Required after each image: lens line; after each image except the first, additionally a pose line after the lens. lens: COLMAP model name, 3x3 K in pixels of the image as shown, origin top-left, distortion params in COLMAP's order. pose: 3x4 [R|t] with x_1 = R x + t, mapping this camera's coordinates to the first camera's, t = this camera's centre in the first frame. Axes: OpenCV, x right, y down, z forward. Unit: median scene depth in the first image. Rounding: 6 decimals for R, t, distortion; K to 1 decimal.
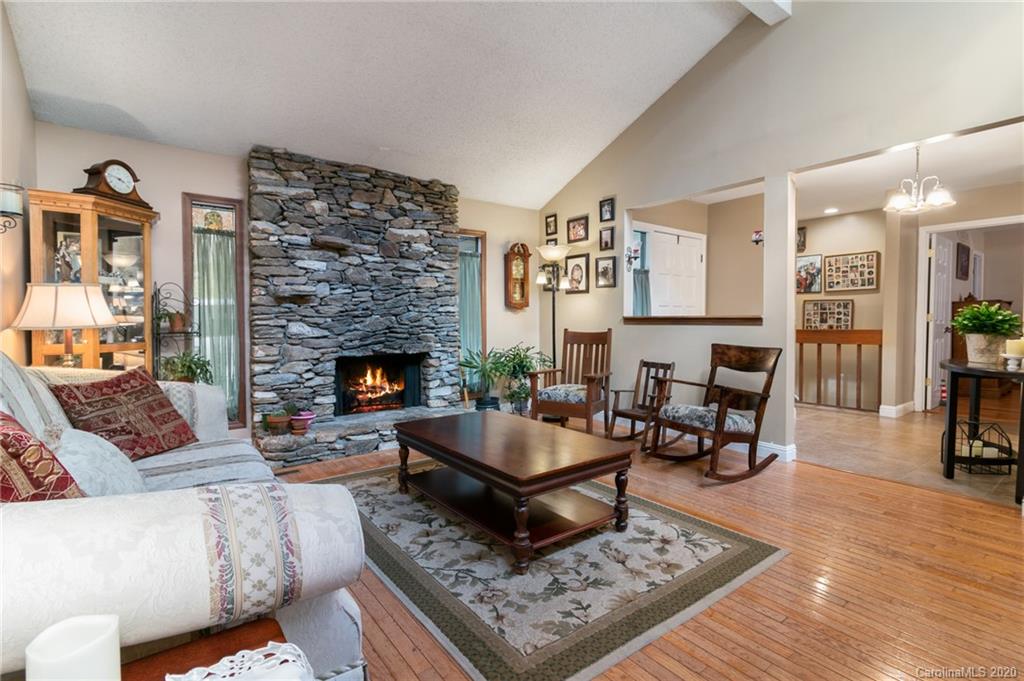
lens RADIAL K [[476.5, 0, 505.7], [0, 476.5, 327.5], [0, 0, 1]] dist [0.001188, -0.000011]
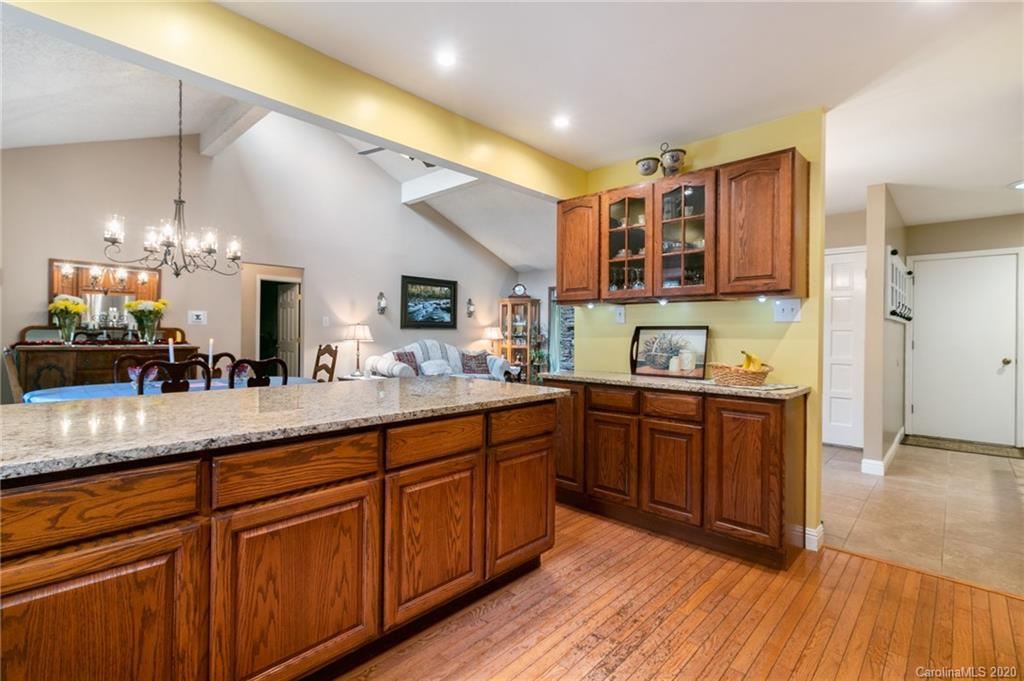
lens RADIAL K [[476.5, 0, 513.4], [0, 476.5, 324.4], [0, 0, 1]] dist [0.001188, -0.000011]
pose [[0.186702, -0.006259, -0.982397, 1.595951], [-0.021704, 0.999709, -0.010494, -0.048330], [0.982177, 0.023281, 0.186512, 0.306609]]
